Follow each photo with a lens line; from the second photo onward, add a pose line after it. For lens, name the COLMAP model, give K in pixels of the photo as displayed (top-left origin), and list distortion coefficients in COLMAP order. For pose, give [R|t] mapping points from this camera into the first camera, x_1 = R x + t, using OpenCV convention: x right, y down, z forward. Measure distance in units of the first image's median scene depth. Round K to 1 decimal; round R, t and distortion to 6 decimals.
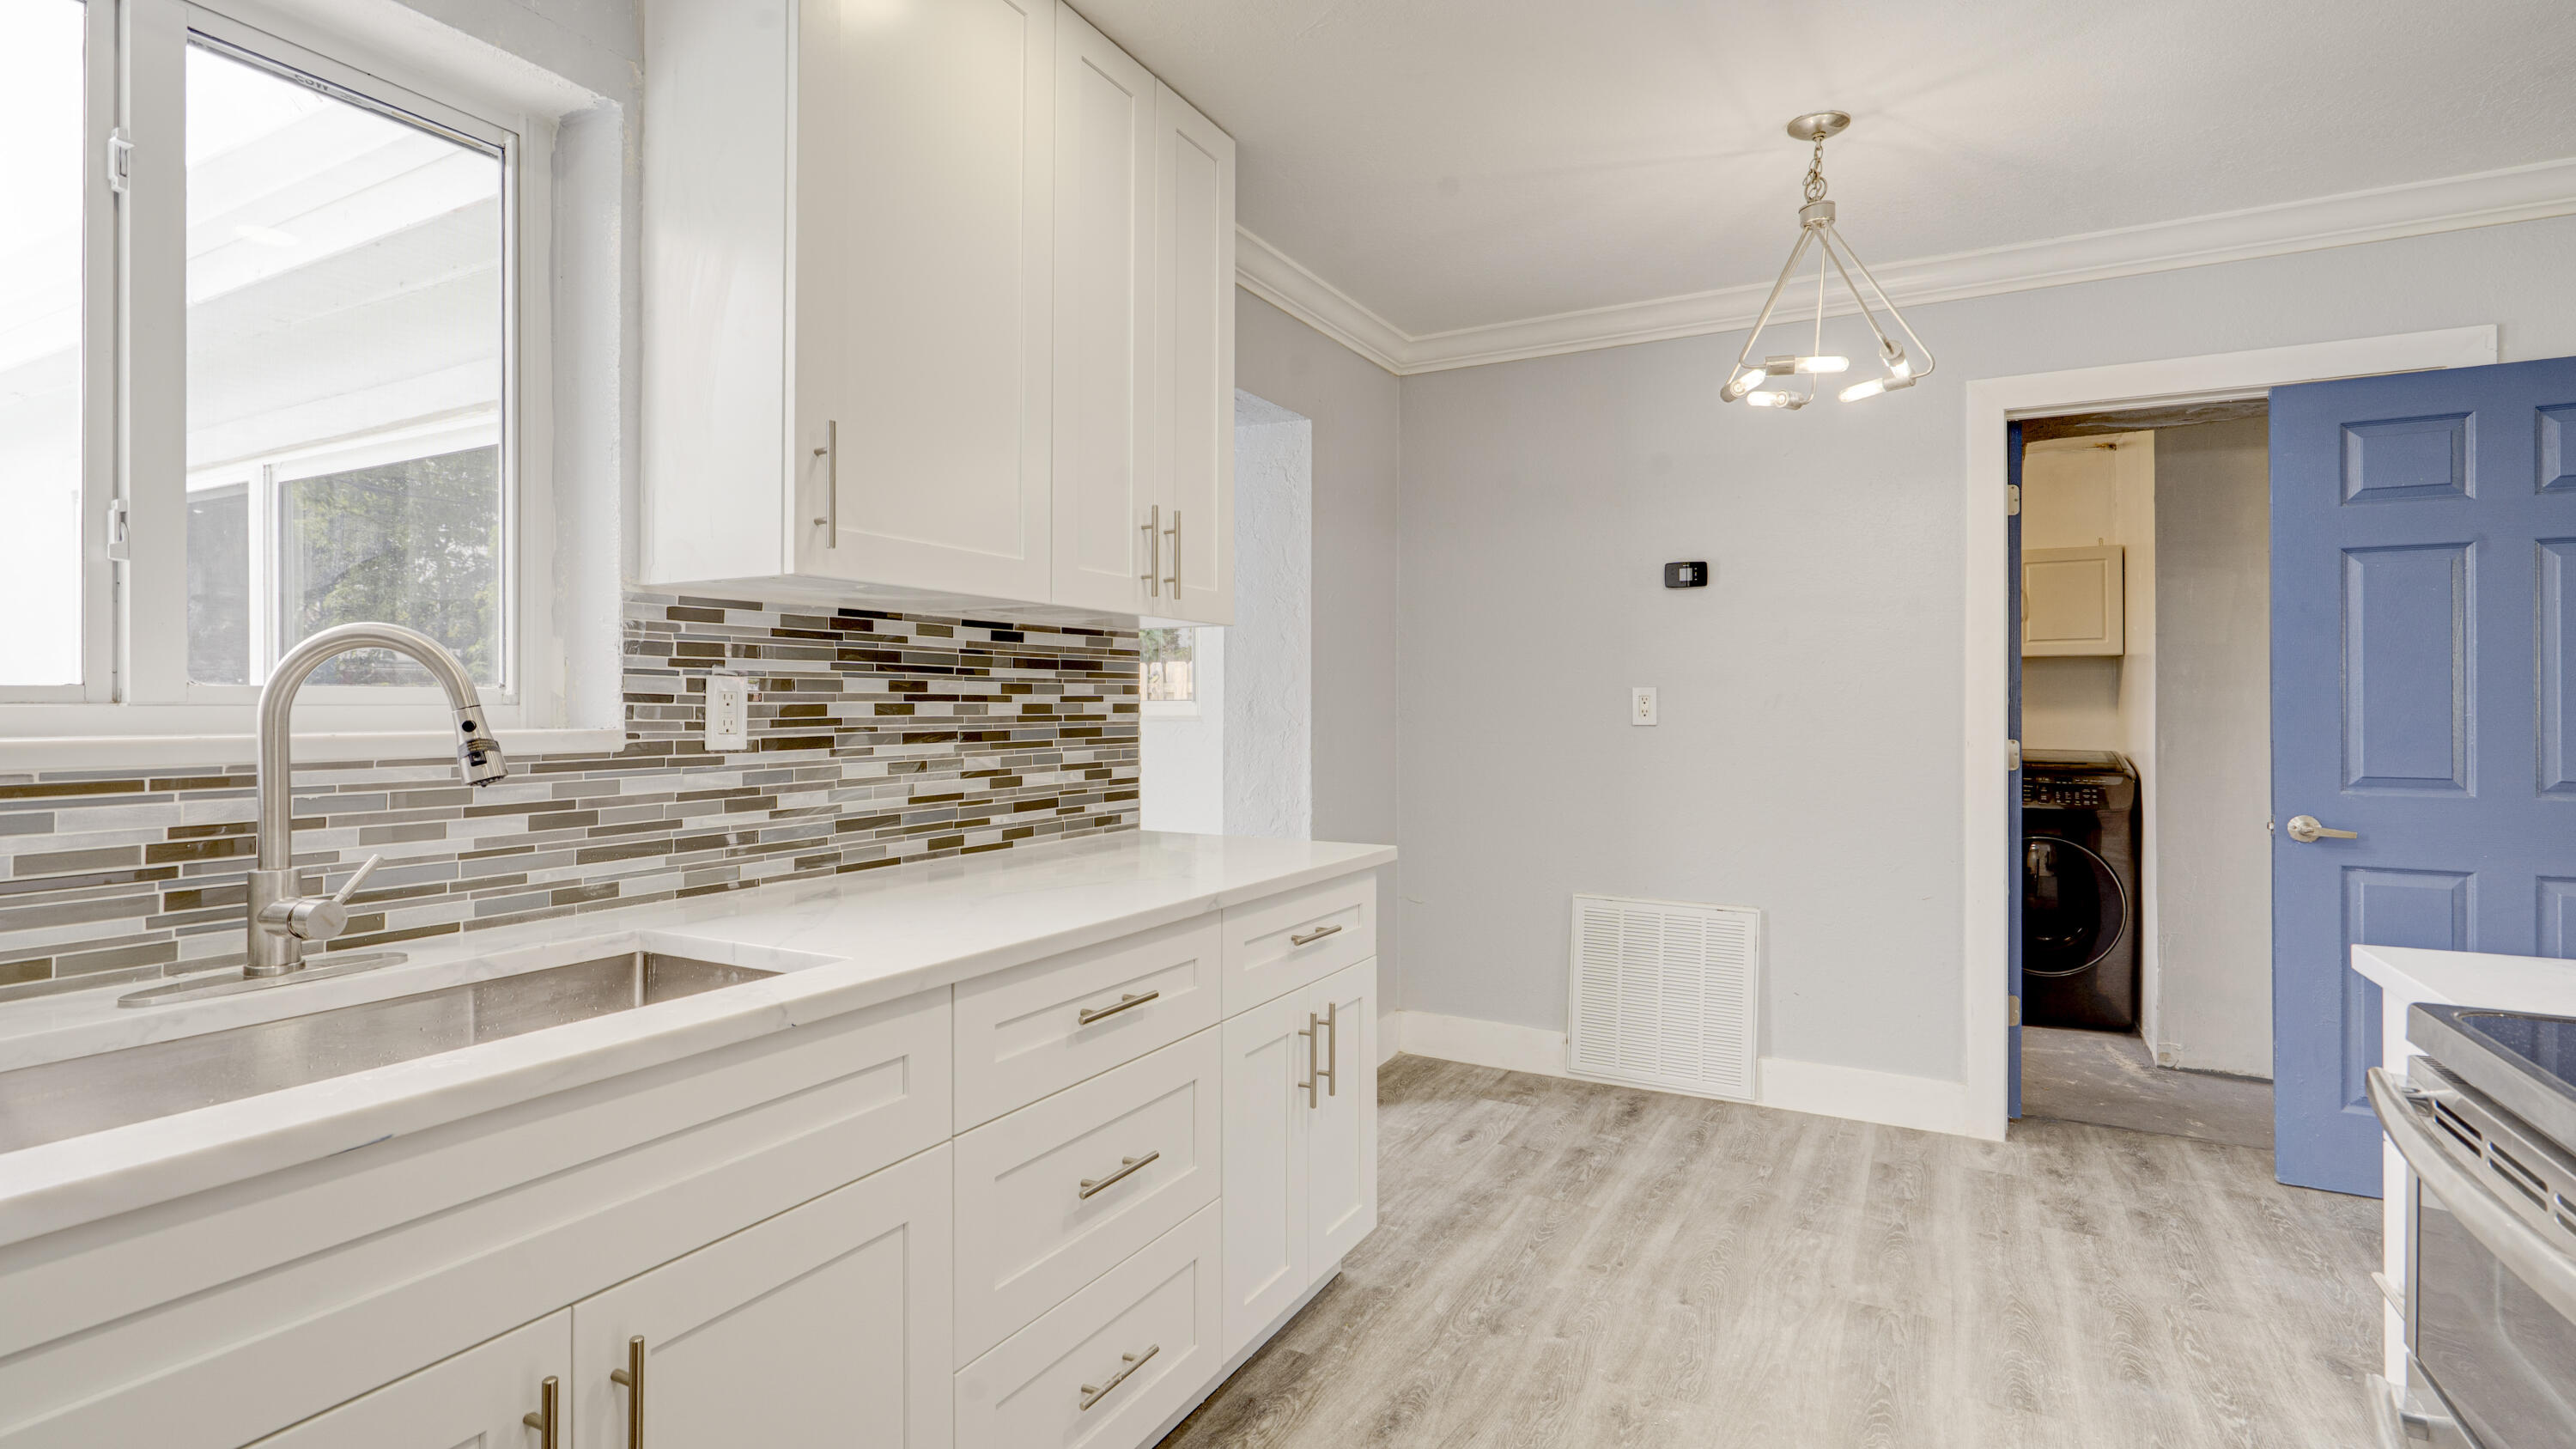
lens RADIAL K [[1213.5, 0, 1320.5], [0, 1213.5, 699.5], [0, 0, 1]] dist [-0.010587, 0.004350]
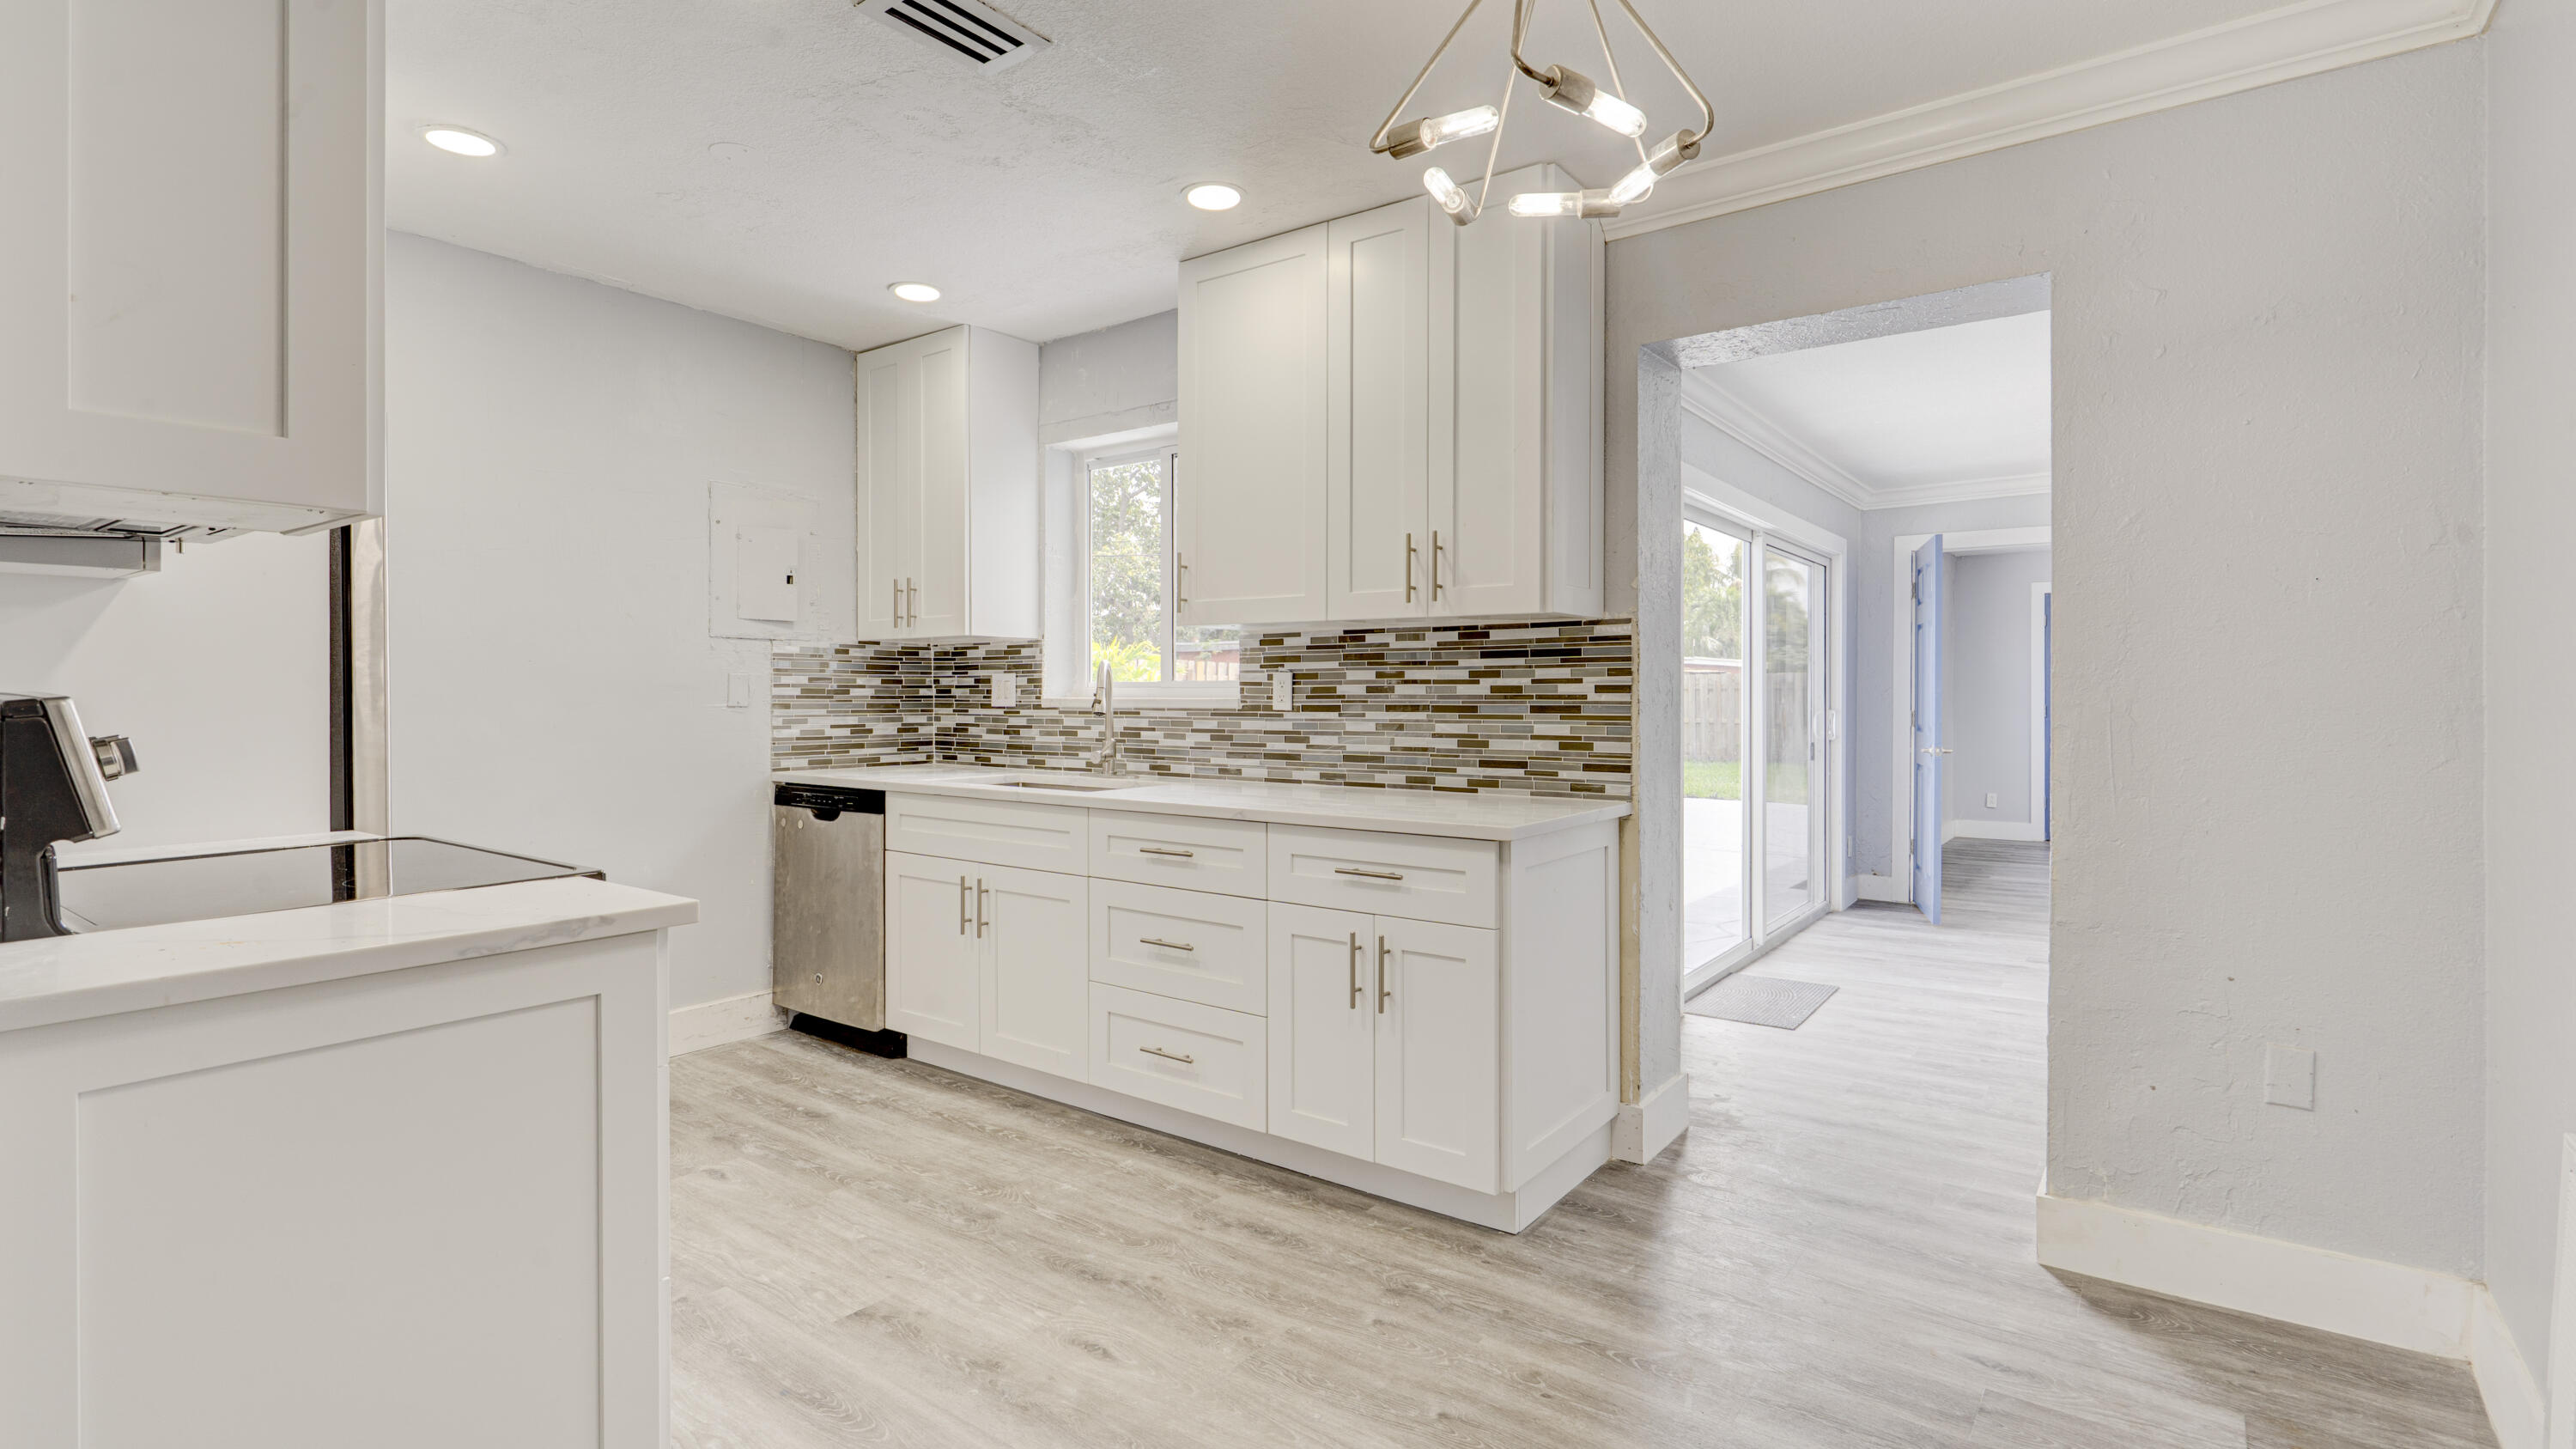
lens RADIAL K [[1213.5, 0, 1290.5], [0, 1213.5, 697.8], [0, 0, 1]] dist [-0.010587, 0.004350]
pose [[-0.157258, 0.005791, -0.987541, 1.217375], [0.005560, 0.999972, 0.004978, 0.010235], [0.987542, -0.004708, -0.157286, 1.118426]]
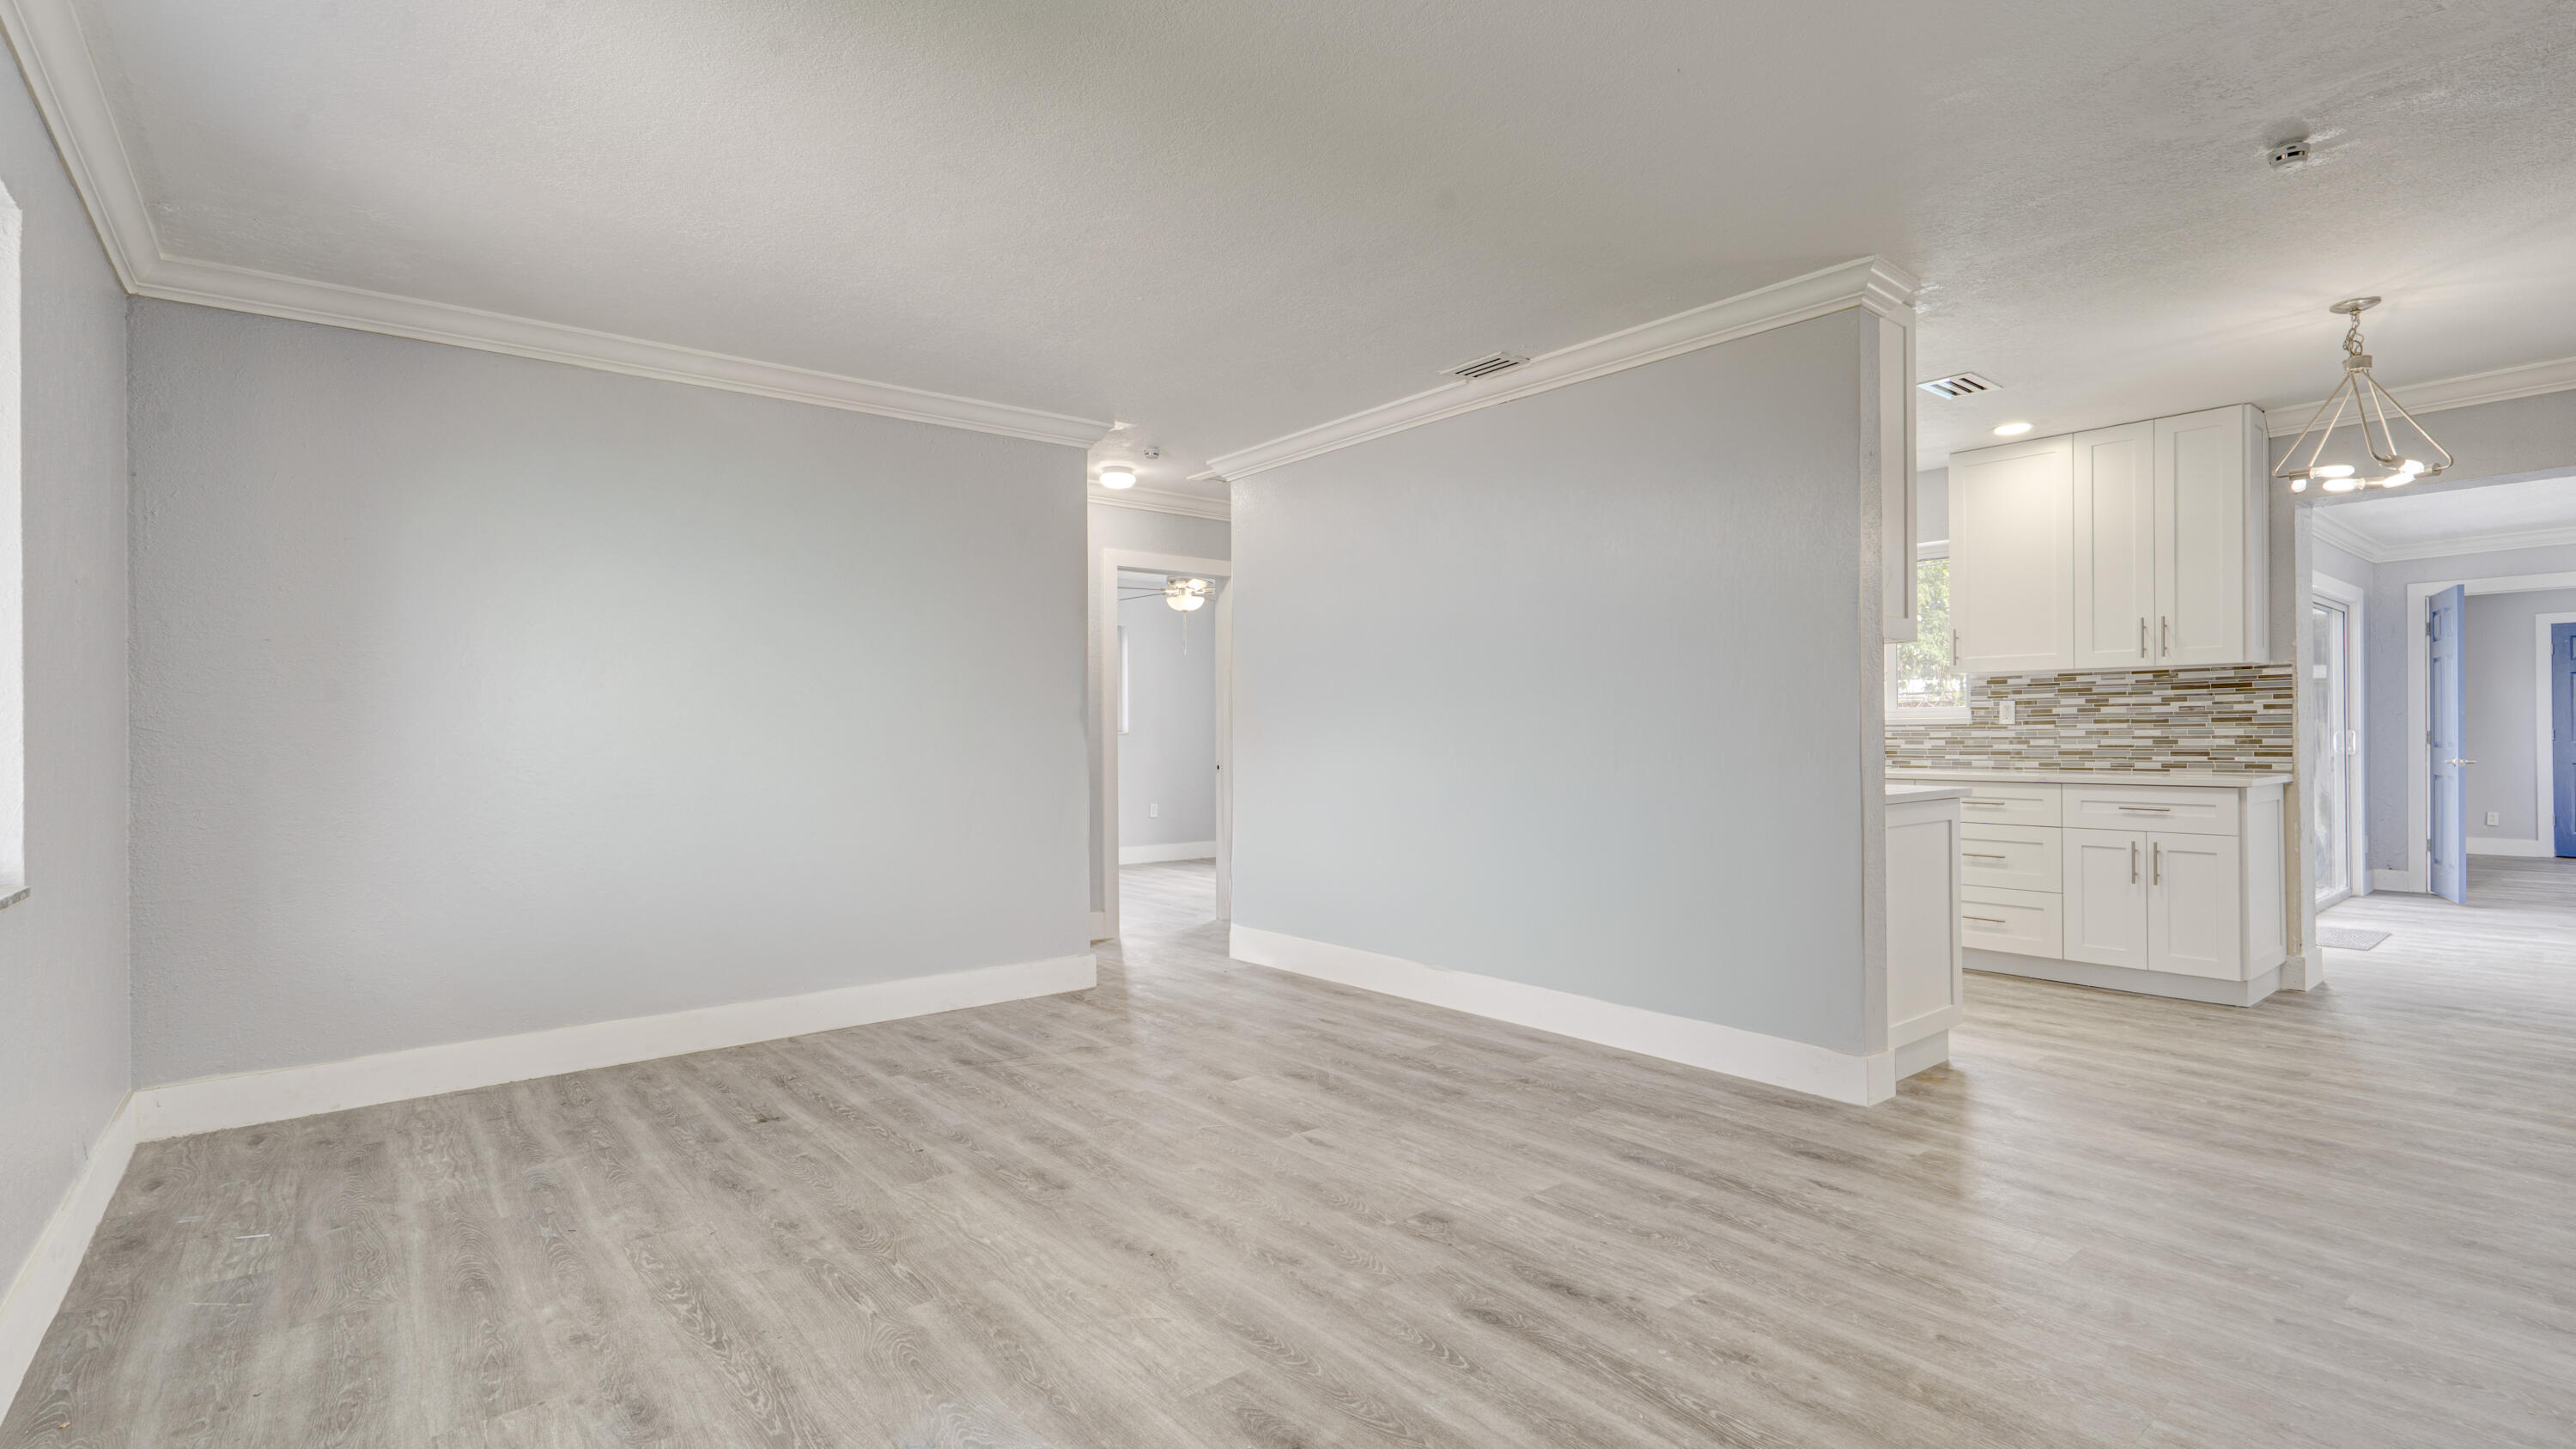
lens RADIAL K [[1213.5, 0, 1285.4], [0, 1213.5, 727.4], [0, 0, 1]] dist [-0.010587, 0.004350]
pose [[-0.386491, -0.001190, -0.922292, 2.635109], [0.012718, 0.999897, -0.006620, 0.039702], [0.922205, -0.014288, -0.386436, 0.412940]]
